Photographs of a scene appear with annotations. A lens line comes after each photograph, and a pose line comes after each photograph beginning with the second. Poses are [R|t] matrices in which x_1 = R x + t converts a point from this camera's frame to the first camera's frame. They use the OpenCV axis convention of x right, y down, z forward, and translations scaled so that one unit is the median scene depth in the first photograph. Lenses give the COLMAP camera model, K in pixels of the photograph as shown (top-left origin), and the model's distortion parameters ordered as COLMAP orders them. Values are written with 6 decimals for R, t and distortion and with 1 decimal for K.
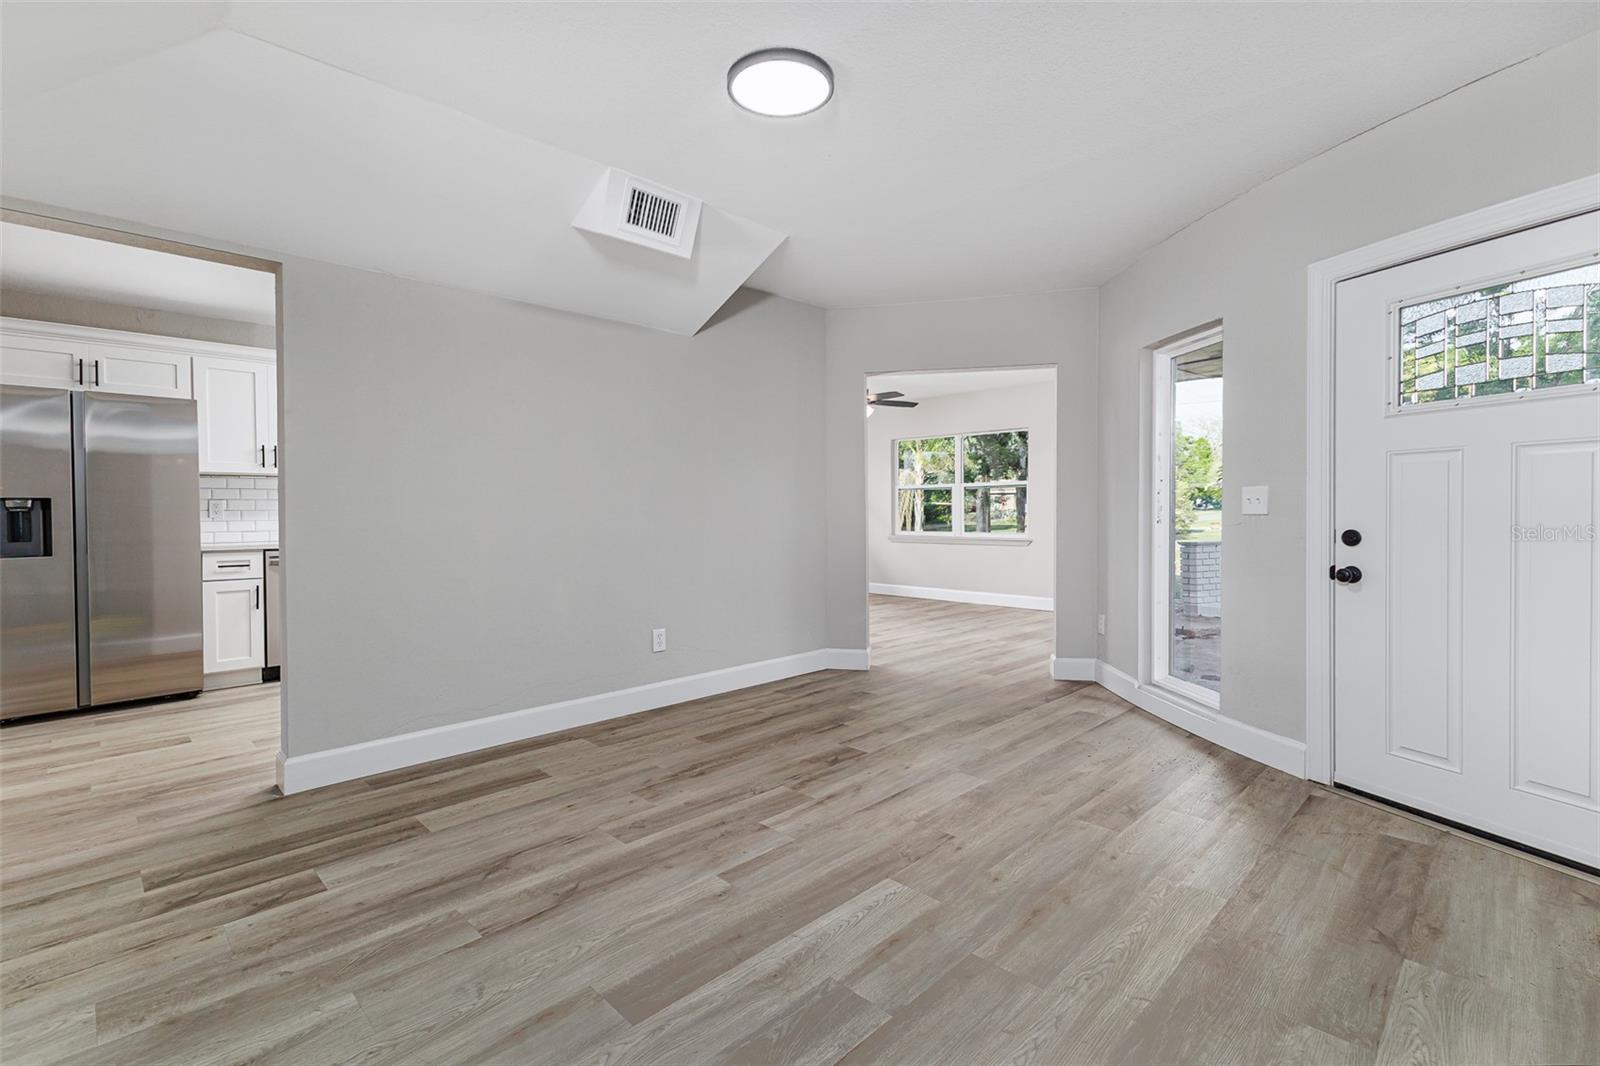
lens RADIAL K [[692.7, 0, 800.3], [0, 692.7, 512.6], [0, 0, 1]] dist [0.000780, 0.000010]
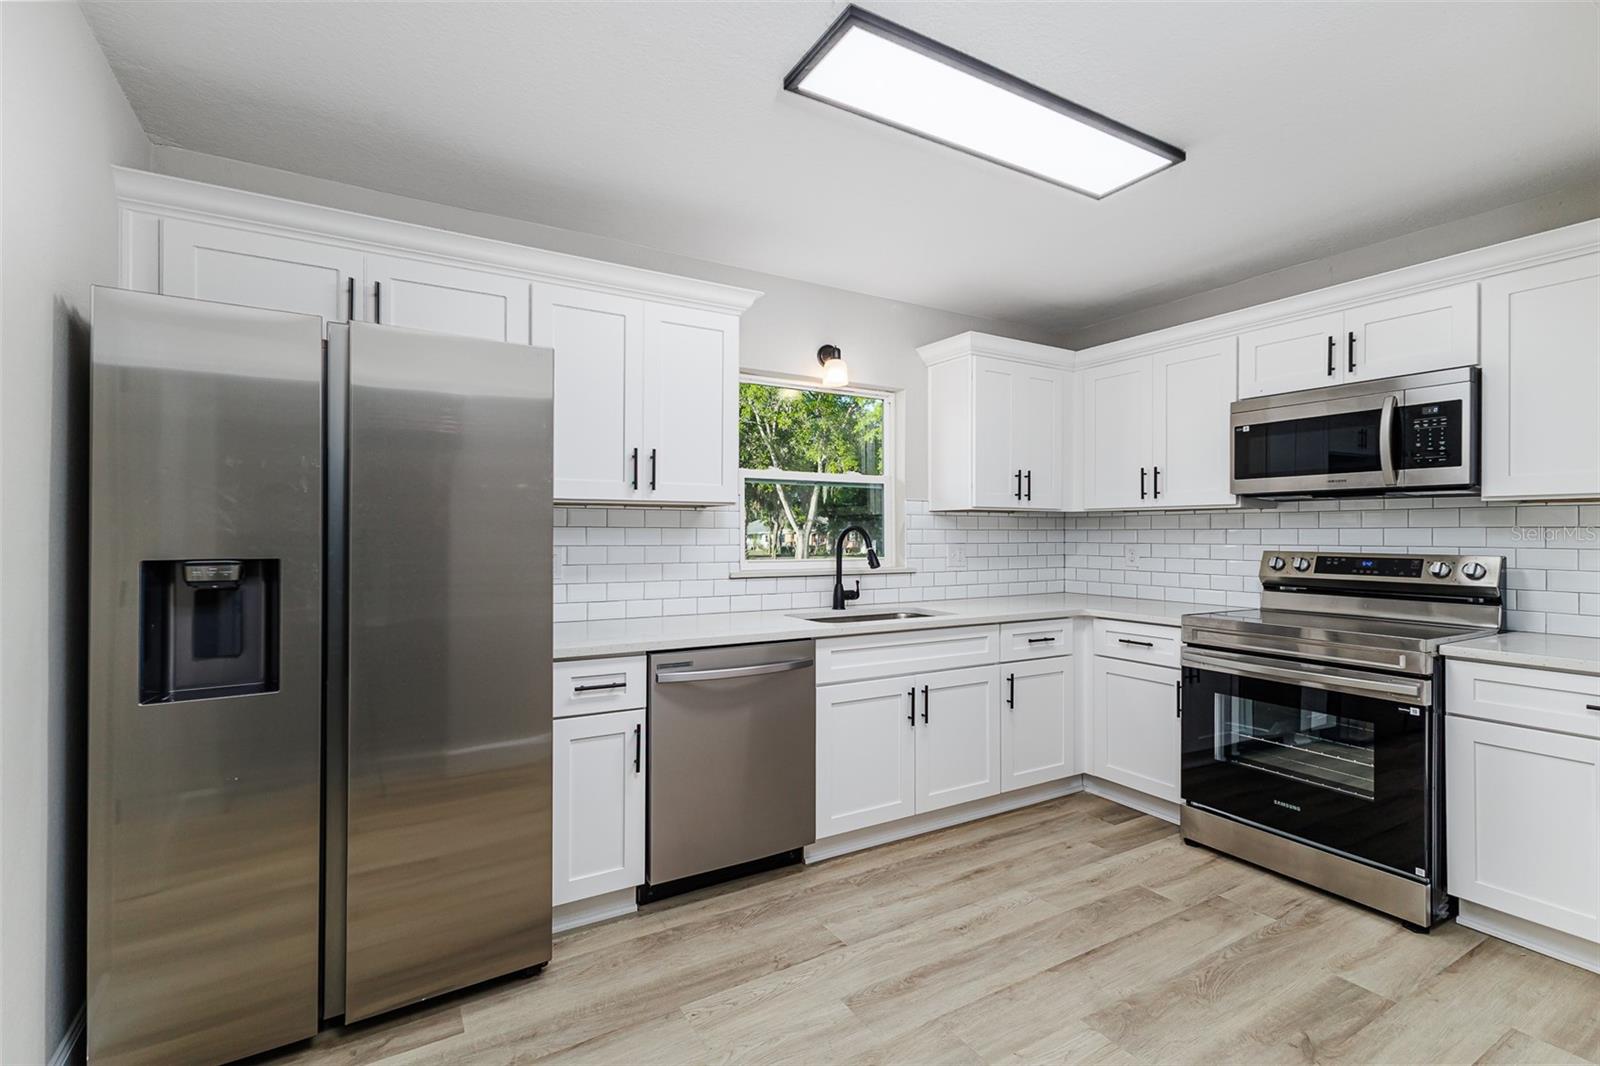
lens RADIAL K [[675.8, 0, 800.0], [0, 675.8, 533.0], [0, 0, 1]] dist [-0.000237, -0.000174]
pose [[0.969305, 0.004153, -0.245827, -0.578816], [-0.006119, 0.999955, -0.007232, -0.030980], [0.245786, 0.008514, 0.969287, 0.584876]]
